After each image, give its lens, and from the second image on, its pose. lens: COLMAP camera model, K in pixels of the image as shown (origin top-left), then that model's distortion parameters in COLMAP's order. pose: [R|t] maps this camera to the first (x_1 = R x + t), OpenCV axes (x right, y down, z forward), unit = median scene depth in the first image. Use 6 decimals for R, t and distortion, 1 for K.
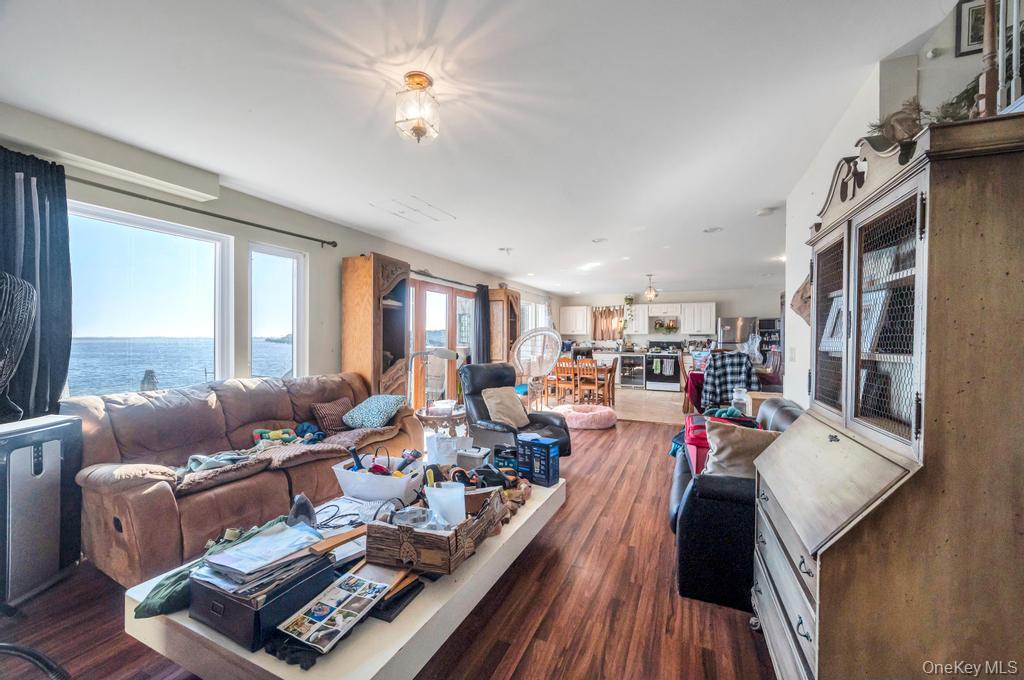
lens RADIAL K [[405.5, 0, 515.8], [0, 405.5, 340.0], [0, 0, 1]] dist [-0.000658, 0.000099]
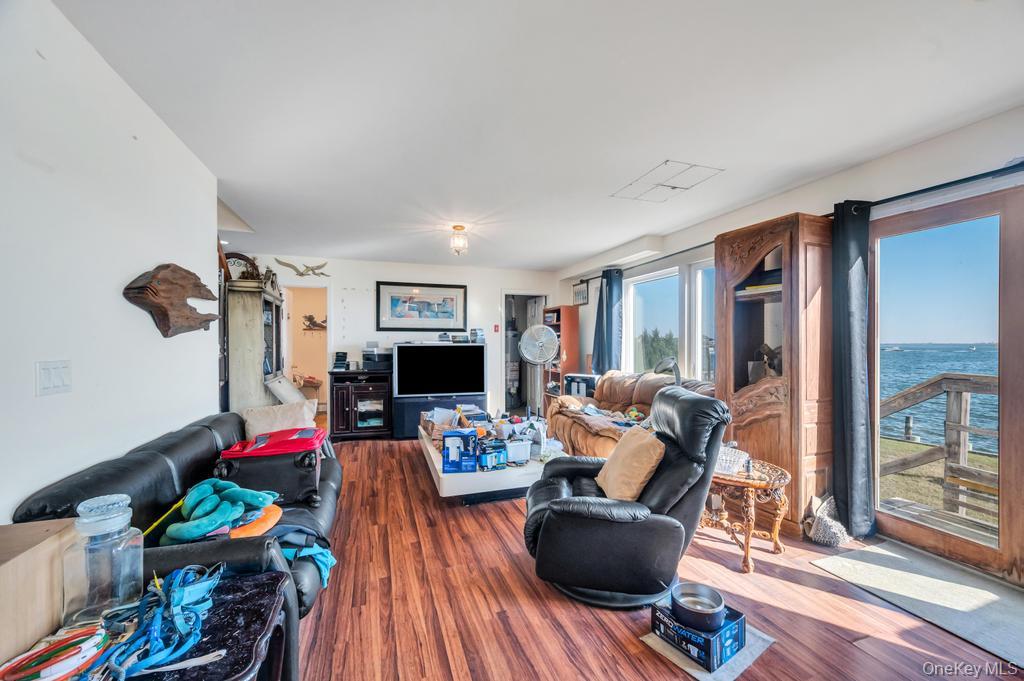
lens RADIAL K [[410.4, 0, 510.8], [0, 410.4, 343.3], [0, 0, 1]] dist [0.002168, 0.000698]
pose [[-0.741918, -0.002051, -0.670488, 0.293240], [-0.004191, 0.999990, 0.001579, -0.002415], [0.670478, 0.003981, -0.741919, 0.796093]]
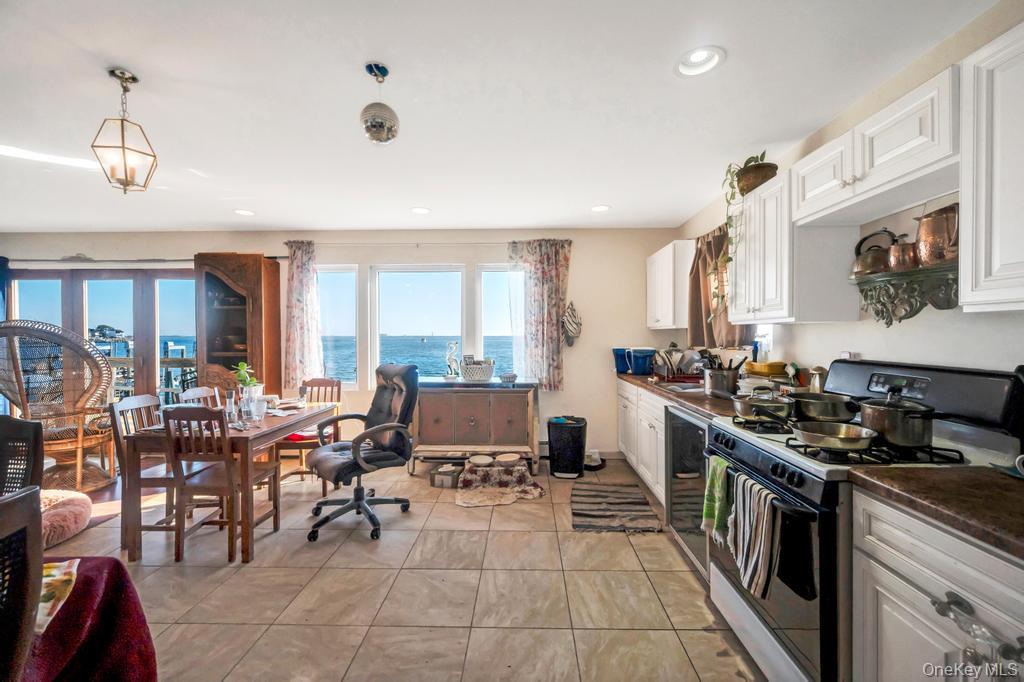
lens RADIAL K [[411.7, 0, 513.5], [0, 411.7, 335.2], [0, 0, 1]] dist [-0.001641, 0.000320]
pose [[0.377559, -0.004264, -0.925976, 0.694859], [-0.001886, 0.999984, -0.005373, -0.011714], [0.925984, 0.003775, 0.377544, 1.237574]]
